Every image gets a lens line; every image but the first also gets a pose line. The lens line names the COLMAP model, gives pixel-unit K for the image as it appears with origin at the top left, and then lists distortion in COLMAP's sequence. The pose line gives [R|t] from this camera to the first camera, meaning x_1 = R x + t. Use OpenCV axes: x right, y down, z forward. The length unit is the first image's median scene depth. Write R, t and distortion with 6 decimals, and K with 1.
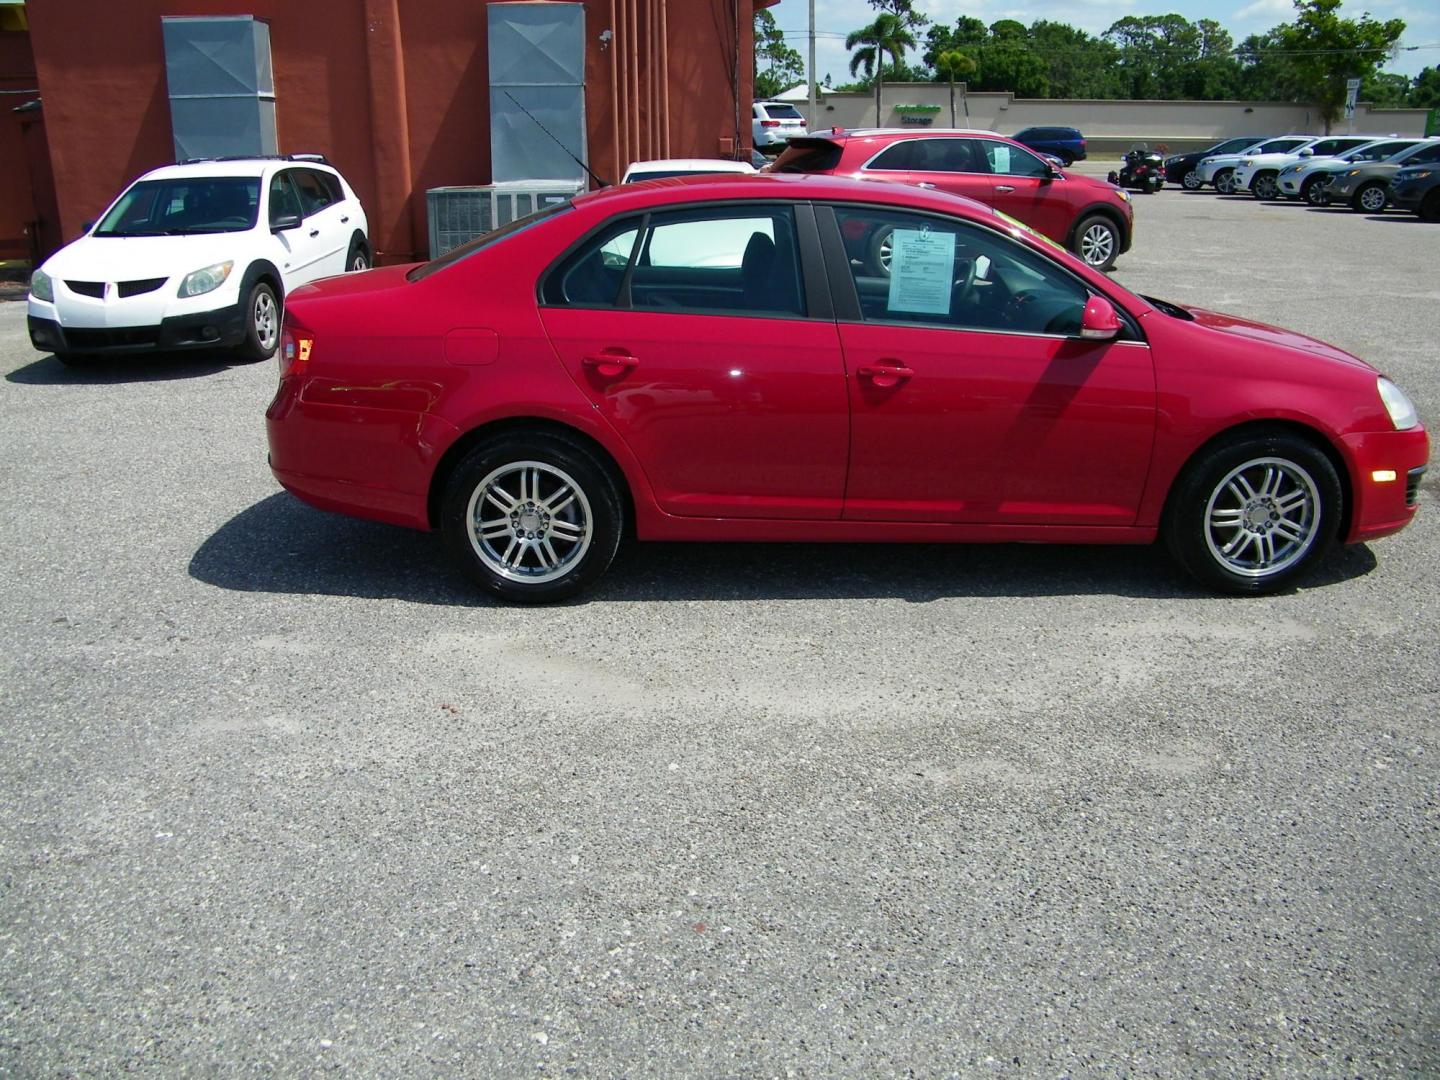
lens RADIAL K [[1231.8, 0, 710.9], [0, 1231.8, 513.3], [0, 0, 1]] dist [-0.197724, 0.175822]
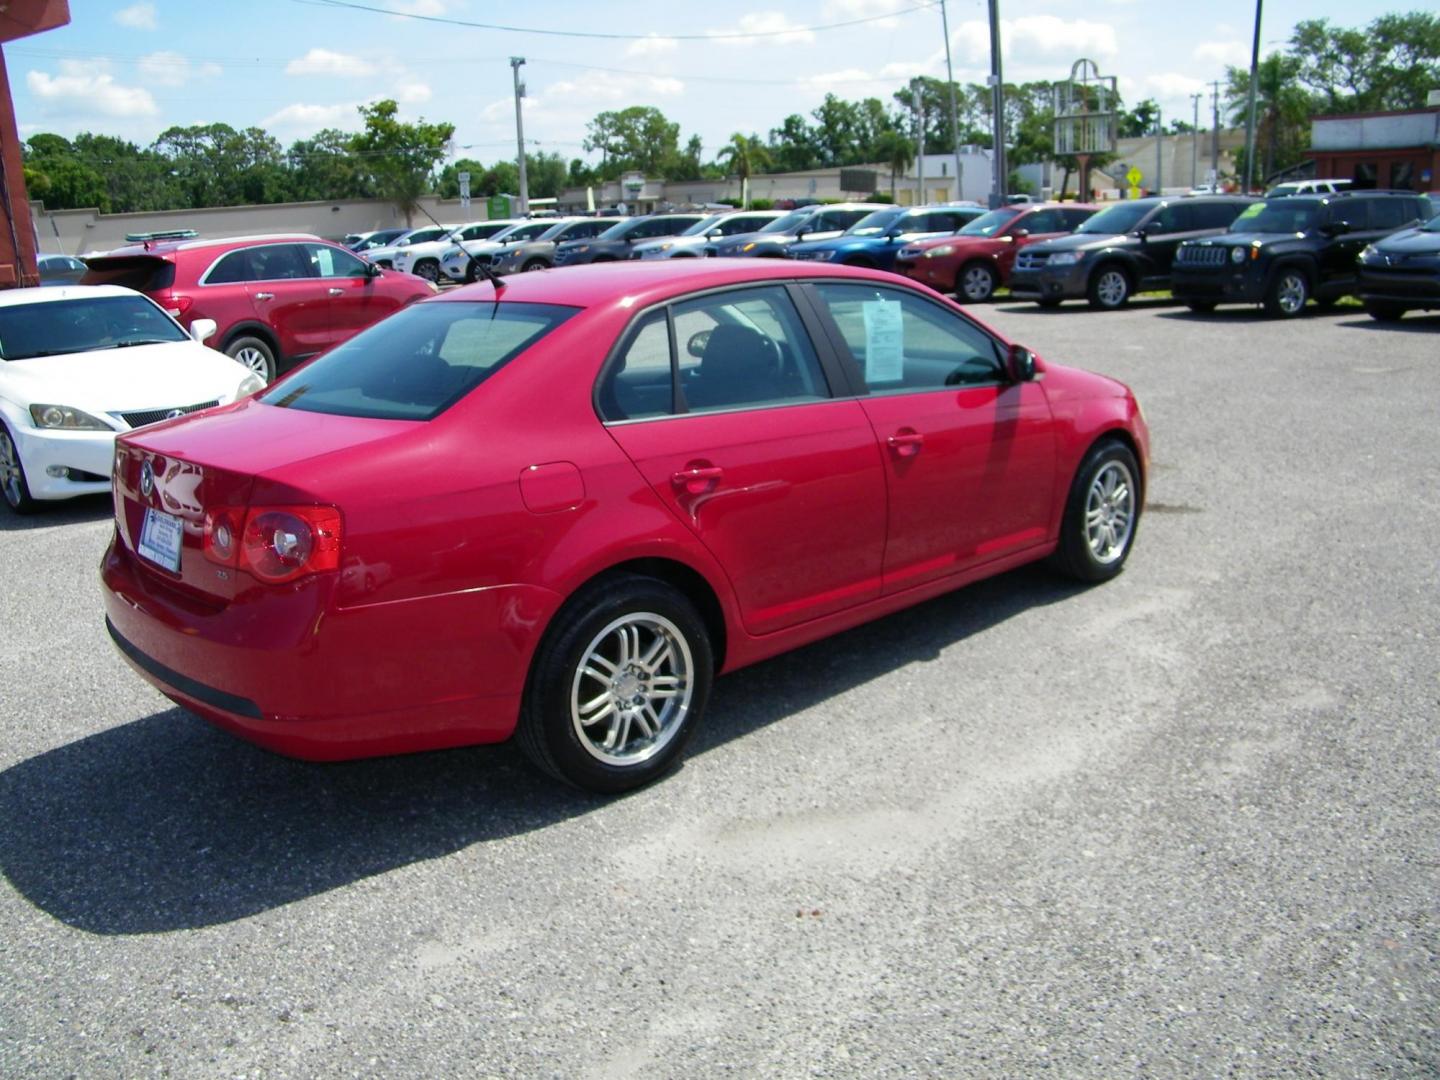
lens RADIAL K [[1231.8, 0, 710.9], [0, 1231.8, 513.3], [0, 0, 1]] dist [-0.197724, 0.175822]
pose [[0.735550, -0.185370, 0.651617, -0.194068], [0.239499, 0.970879, 0.005846, -0.030674], [-0.633725, 0.151762, 0.758526, 0.104161]]
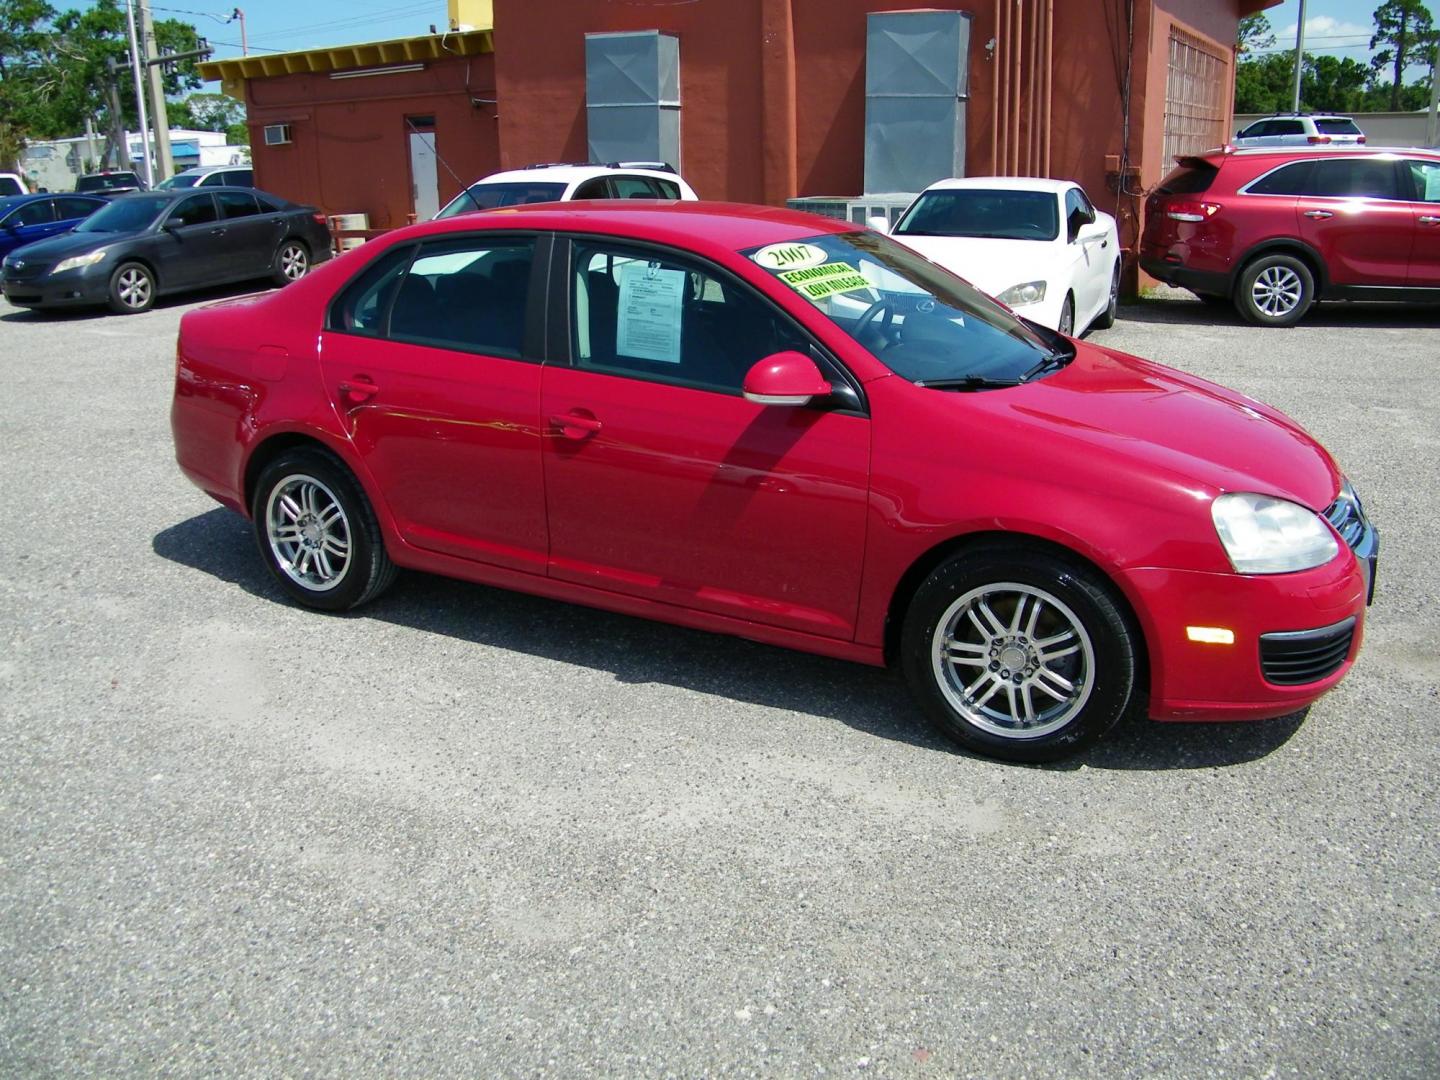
lens RADIAL K [[1231.8, 0, 710.9], [0, 1231.8, 513.3], [0, 0, 1]] dist [-0.197724, 0.175822]
pose [[0.881012, 0.131670, -0.454402, 0.197276], [-0.133890, 0.990616, 0.027453, -0.026393], [0.453752, 0.036653, 0.890374, 0.071799]]
